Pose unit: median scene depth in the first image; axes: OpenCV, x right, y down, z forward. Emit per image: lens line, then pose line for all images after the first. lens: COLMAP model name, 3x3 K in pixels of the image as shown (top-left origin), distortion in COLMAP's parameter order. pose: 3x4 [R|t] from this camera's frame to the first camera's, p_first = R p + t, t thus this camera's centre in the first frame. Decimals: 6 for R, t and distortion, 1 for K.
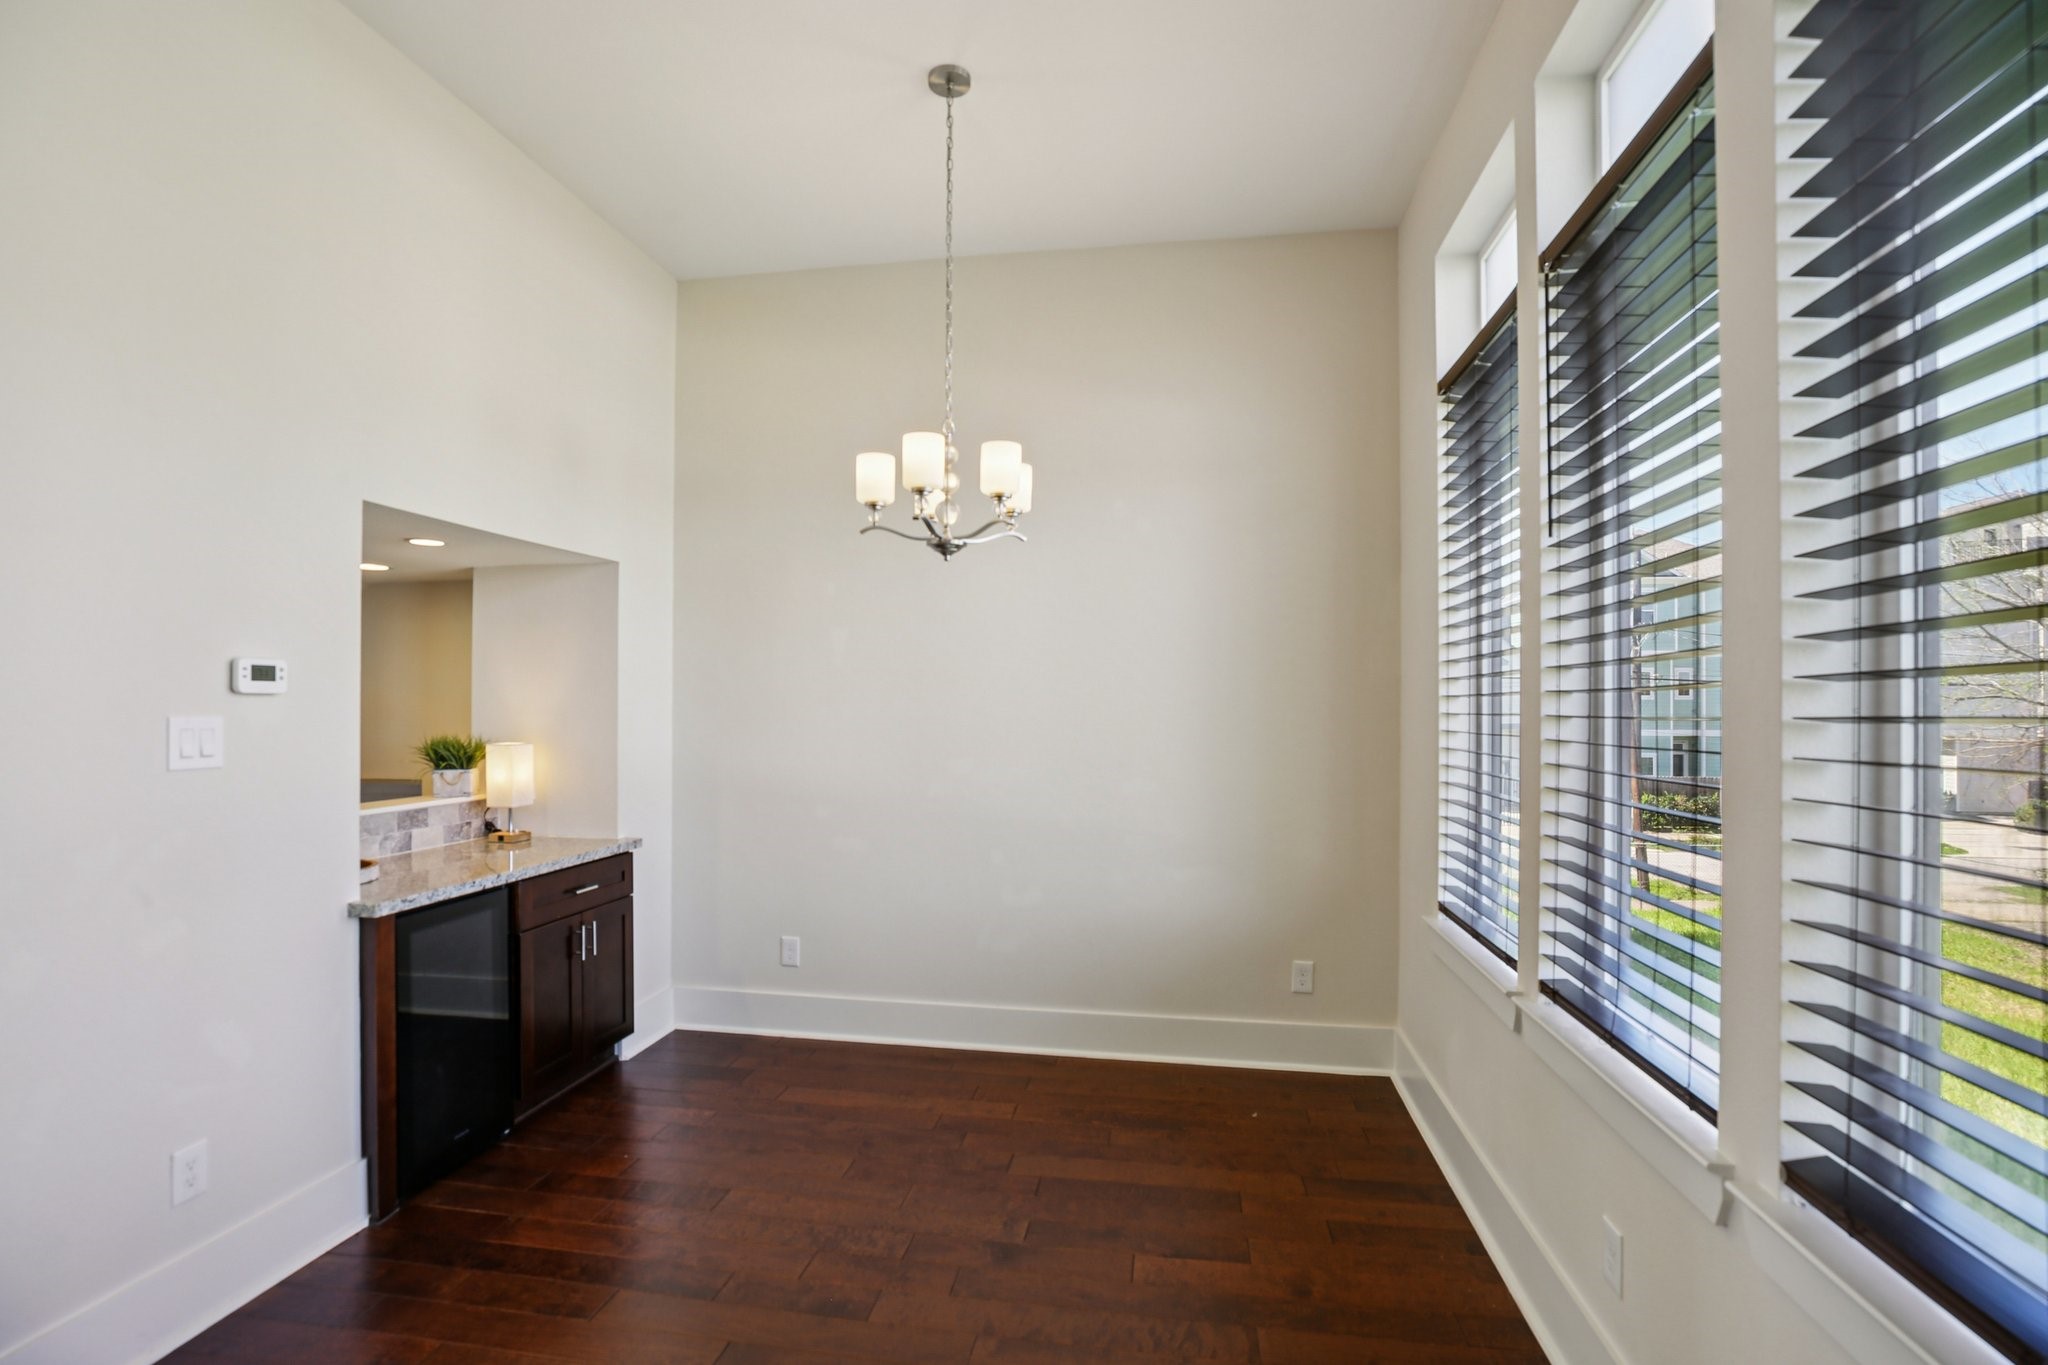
lens RADIAL K [[943.9, 0, 1021.8], [0, 943.9, 694.3], [0, 0, 1]] dist [-0.031148, 0.002498]
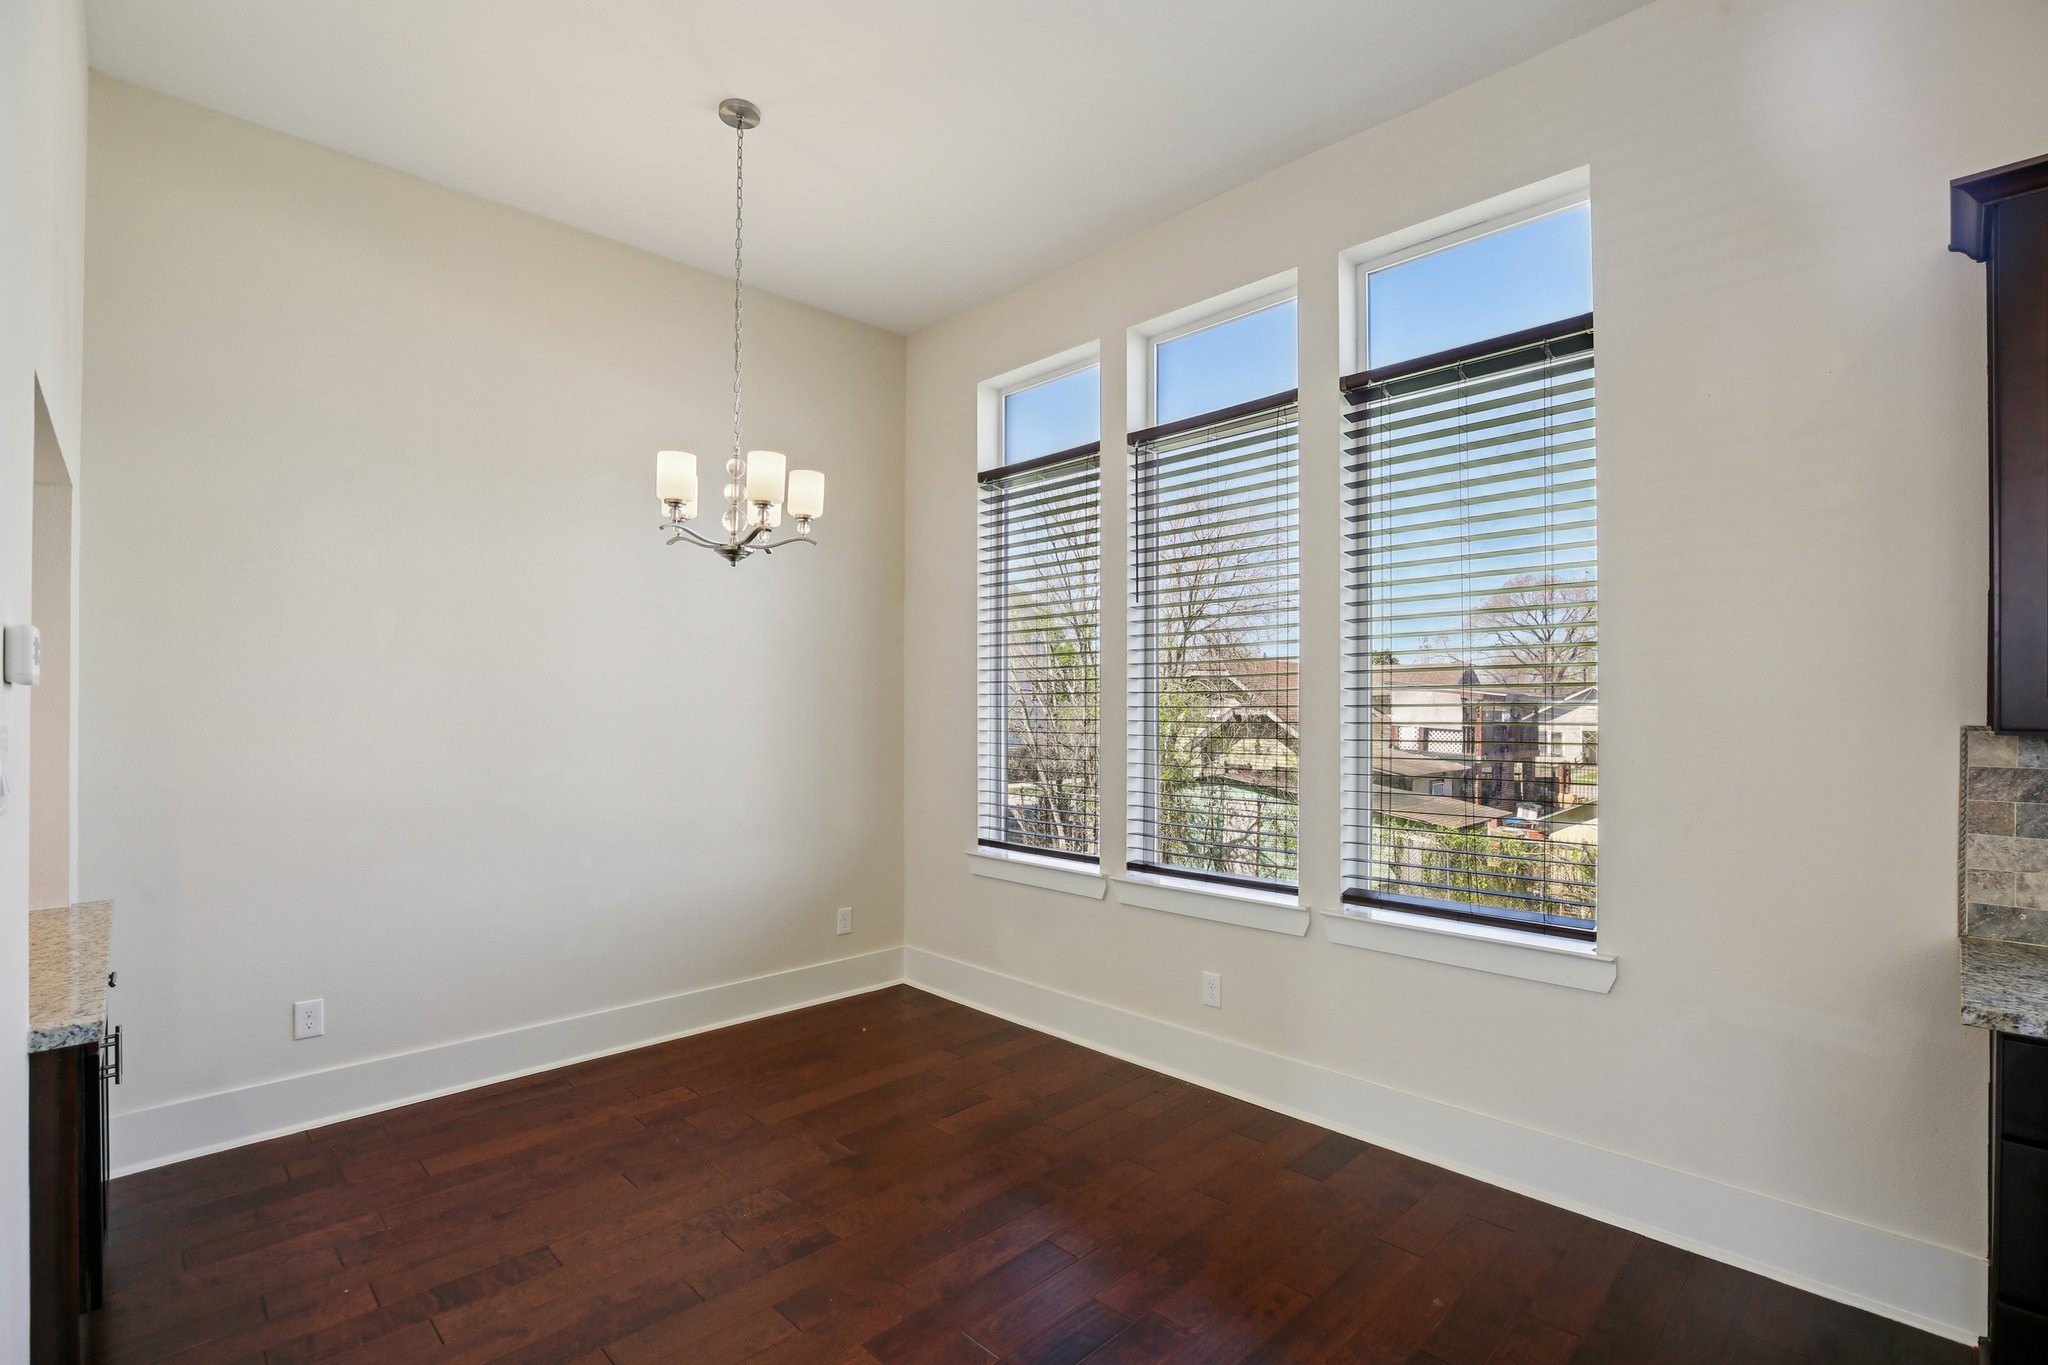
lens RADIAL K [[943.9, 0, 1007.7], [0, 943.9, 696.4], [0, 0, 1]] dist [-0.031148, 0.002498]
pose [[0.600005, 0.000485, 0.799996, -0.635320], [-0.007725, 0.999957, 0.005188, -0.003095], [-0.799959, -0.009293, 0.599983, 0.098399]]
